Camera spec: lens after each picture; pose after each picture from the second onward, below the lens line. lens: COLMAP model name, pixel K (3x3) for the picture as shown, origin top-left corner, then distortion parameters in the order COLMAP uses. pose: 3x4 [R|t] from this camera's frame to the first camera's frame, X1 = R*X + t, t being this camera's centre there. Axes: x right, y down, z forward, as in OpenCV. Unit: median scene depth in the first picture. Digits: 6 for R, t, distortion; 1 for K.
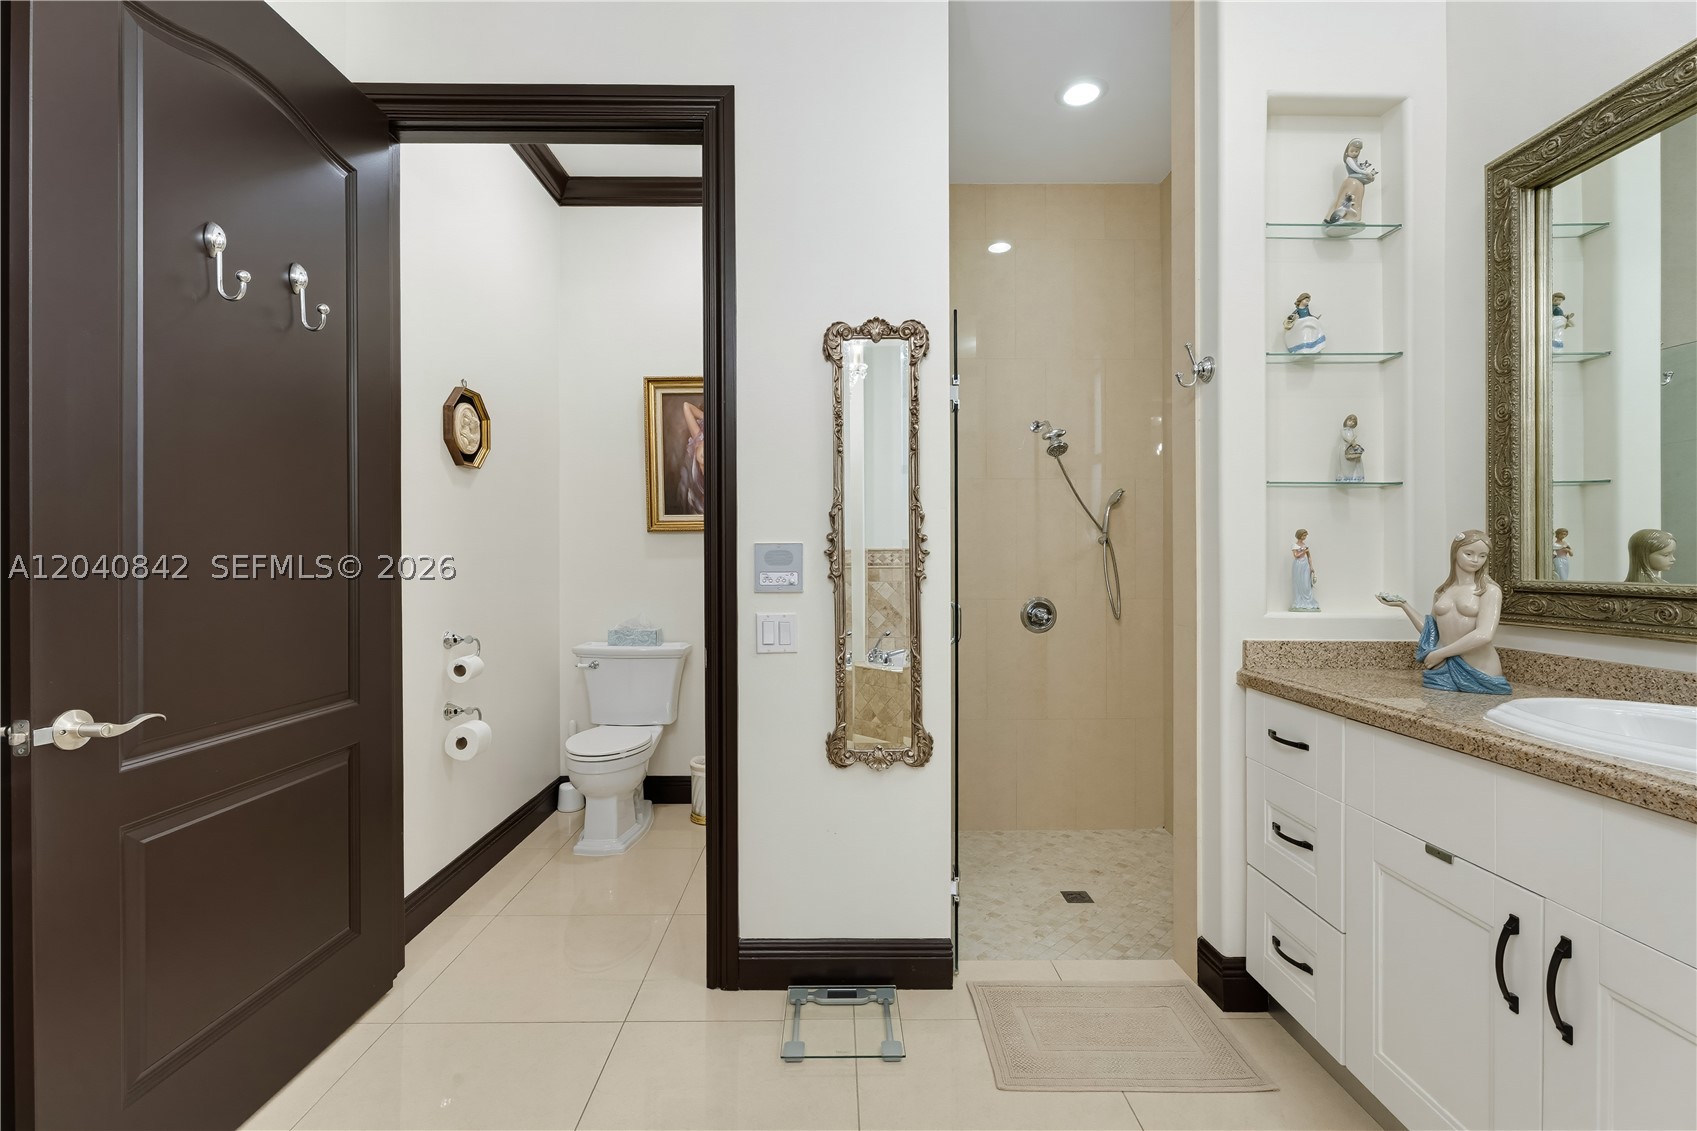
lens RADIAL K [[753.2, 0, 838.6], [0, 753.2, 560.3], [0, 0, 1]] dist [0.002469, -0.001325]
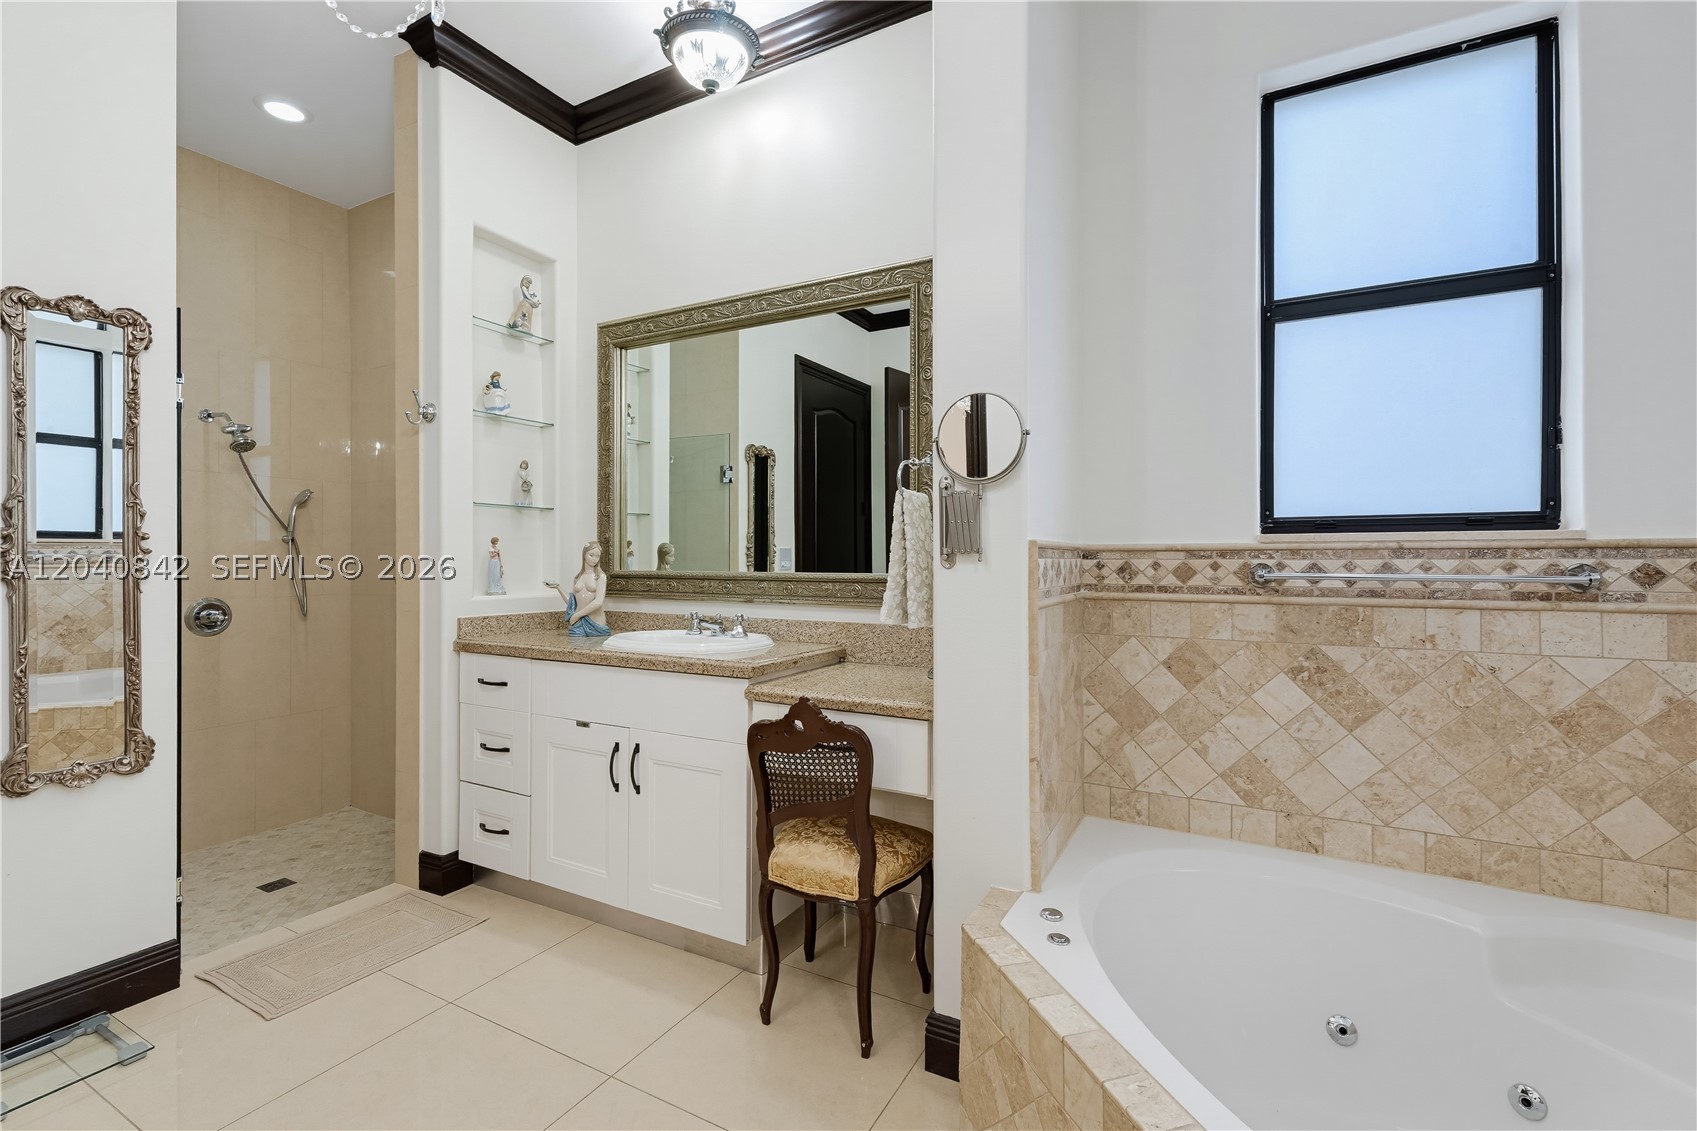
lens RADIAL K [[753.2, 0, 843.1], [0, 753.2, 555.1], [0, 0, 1]] dist [0.002469, -0.001325]
pose [[0.492844, 0.004095, 0.870108, -0.295244], [-0.000862, 0.999991, -0.004219, -0.002076], [-0.870117, 0.001329, 0.492843, -0.269814]]
